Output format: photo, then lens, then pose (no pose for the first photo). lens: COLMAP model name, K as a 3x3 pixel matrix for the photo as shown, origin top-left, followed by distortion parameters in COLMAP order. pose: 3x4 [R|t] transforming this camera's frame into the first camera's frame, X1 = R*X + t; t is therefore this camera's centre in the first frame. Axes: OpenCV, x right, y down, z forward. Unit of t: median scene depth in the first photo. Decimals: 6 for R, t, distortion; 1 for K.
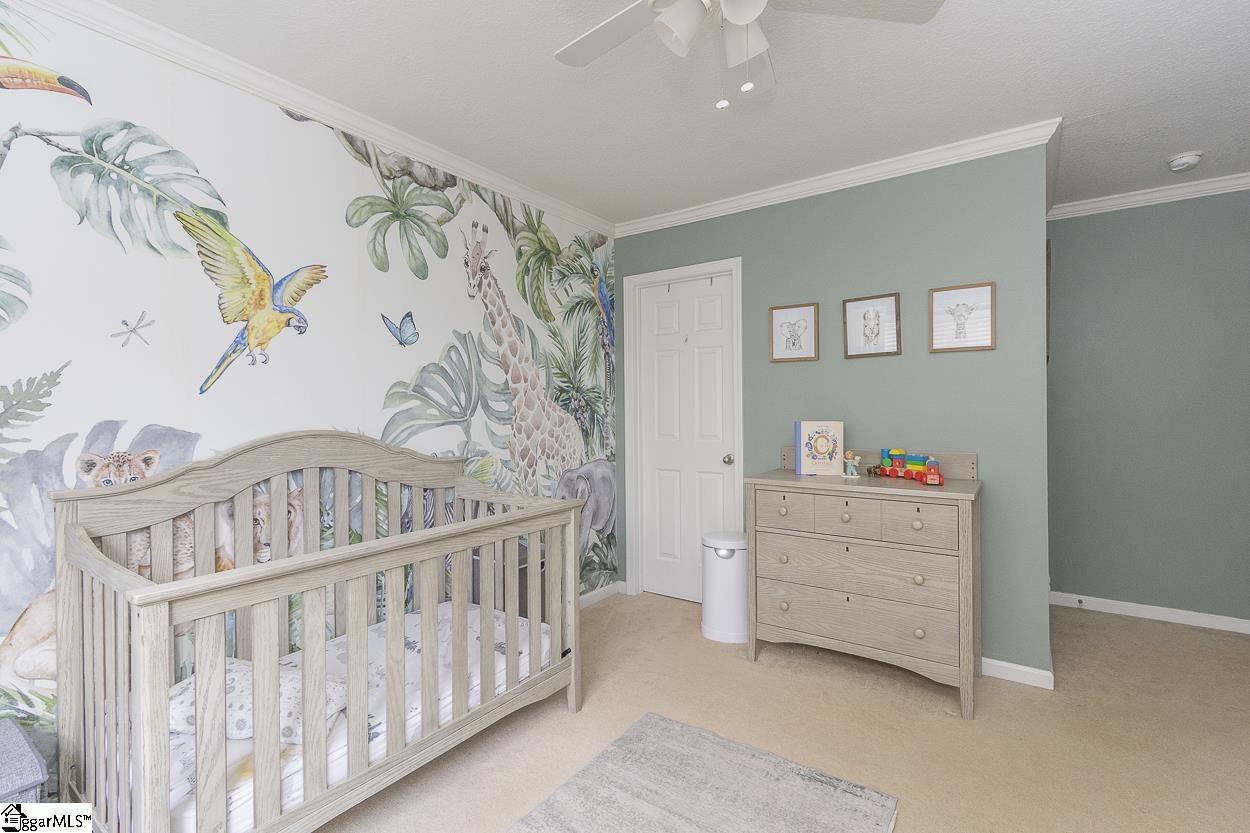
lens RADIAL K [[568.7, 0, 631.9], [0, 568.7, 410.0], [0, 0, 1]] dist [0.001498, -0.001179]
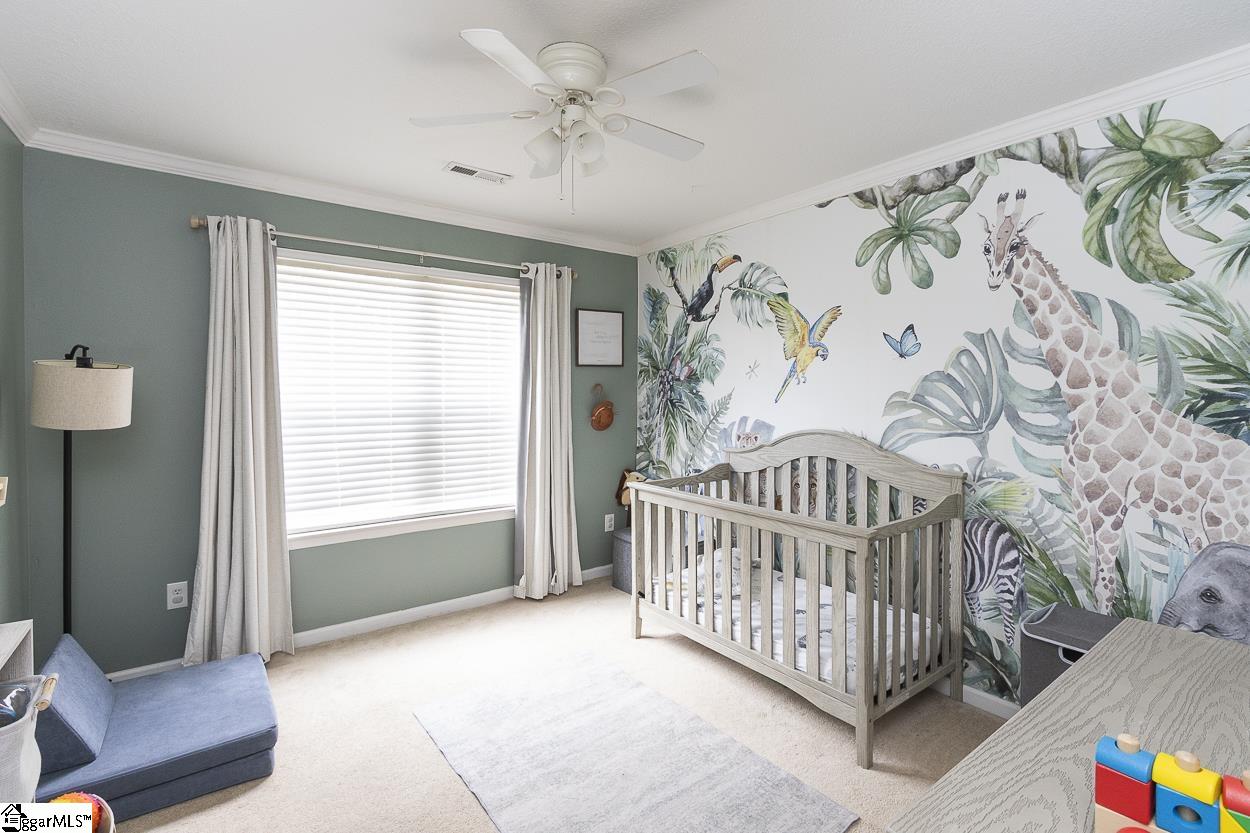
lens RADIAL K [[568.7, 0, 625.7], [0, 568.7, 406.7], [0, 0, 1]] dist [0.001498, -0.001179]
pose [[-0.306842, 0.029761, -0.951295, 0.685216], [-0.003900, 0.999463, 0.032525, -0.047946], [0.951753, 0.013690, -0.306561, 0.737407]]
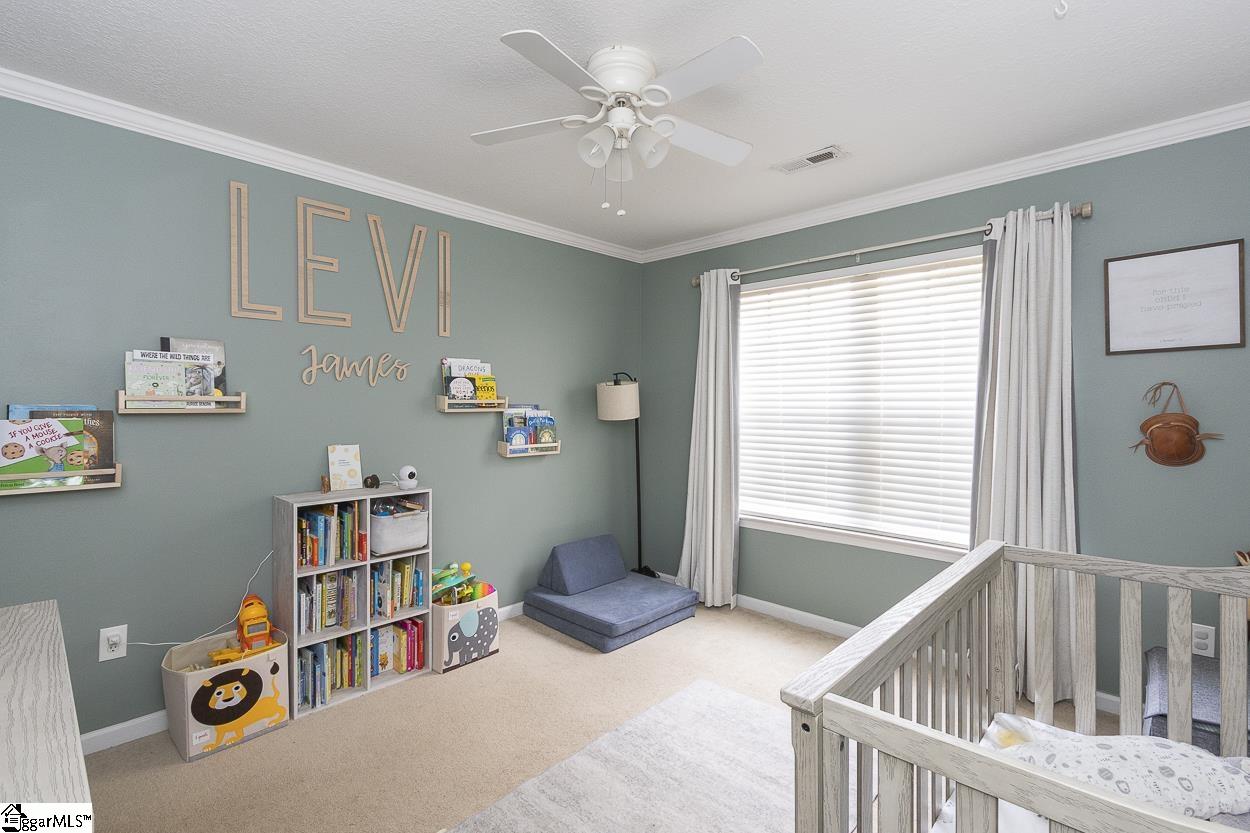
lens RADIAL K [[568.7, 0, 635.1], [0, 568.7, 410.8], [0, 0, 1]] dist [0.001498, -0.001179]
pose [[-0.990903, 0.003001, 0.134546, -0.068999], [0.005496, 0.999820, 0.018174, -0.036415], [-0.134467, 0.018748, -0.990741, 1.157331]]
